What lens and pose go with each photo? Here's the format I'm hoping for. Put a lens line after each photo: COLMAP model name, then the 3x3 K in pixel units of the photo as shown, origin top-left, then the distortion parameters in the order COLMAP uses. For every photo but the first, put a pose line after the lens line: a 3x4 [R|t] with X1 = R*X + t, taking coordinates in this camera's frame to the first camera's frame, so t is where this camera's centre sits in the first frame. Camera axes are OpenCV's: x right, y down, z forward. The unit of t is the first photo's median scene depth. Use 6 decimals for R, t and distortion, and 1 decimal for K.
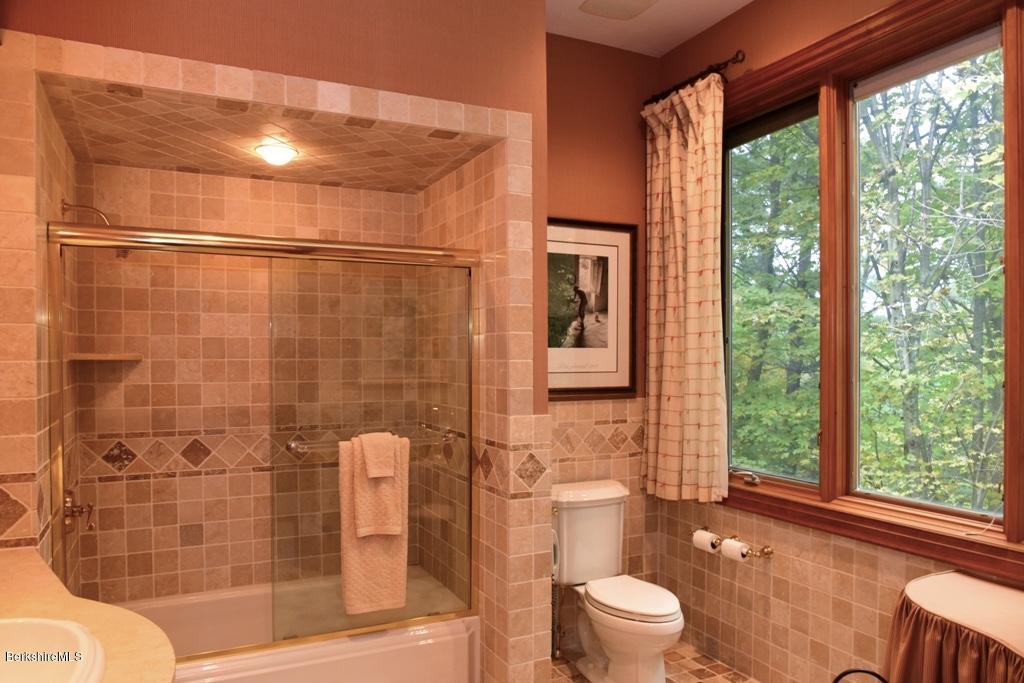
lens RADIAL K [[702.7, 0, 512.0], [0, 702.7, 341.5], [0, 0, 1]] dist [-0.044646, 0.002152]
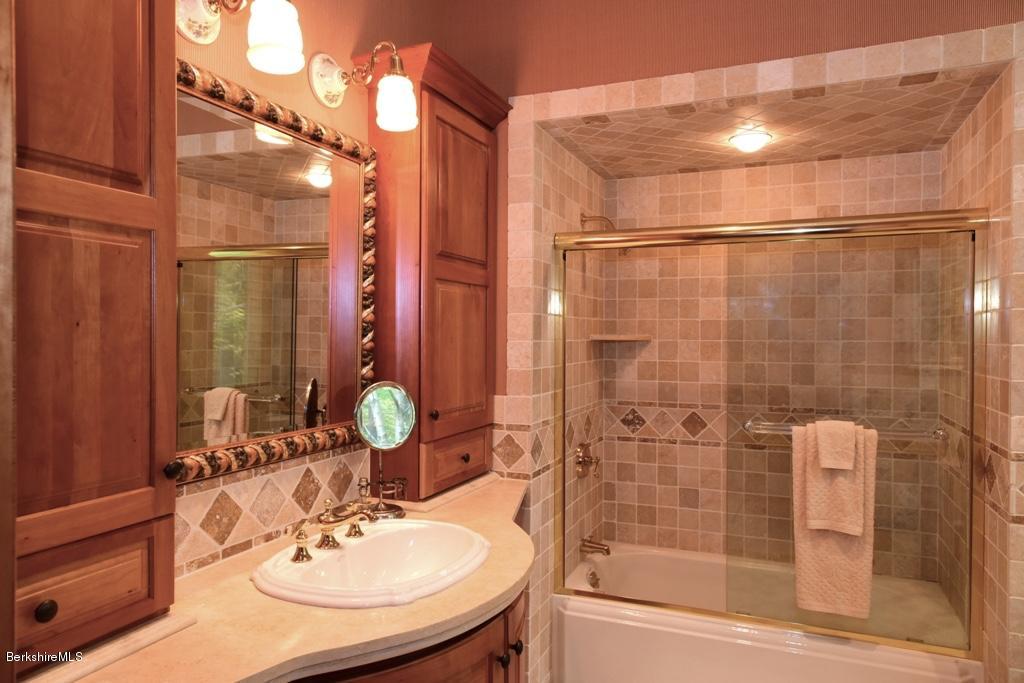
lens RADIAL K [[676.2, 0, 511.7], [0, 676.2, 318.2], [0, 0, 1]] dist [-0.001743, 0.002583]
pose [[0.654598, -0.016660, -0.755794, 0.182044], [0.012903, 0.999858, -0.010864, -0.001376], [0.755867, -0.002640, 0.654720, 0.078031]]
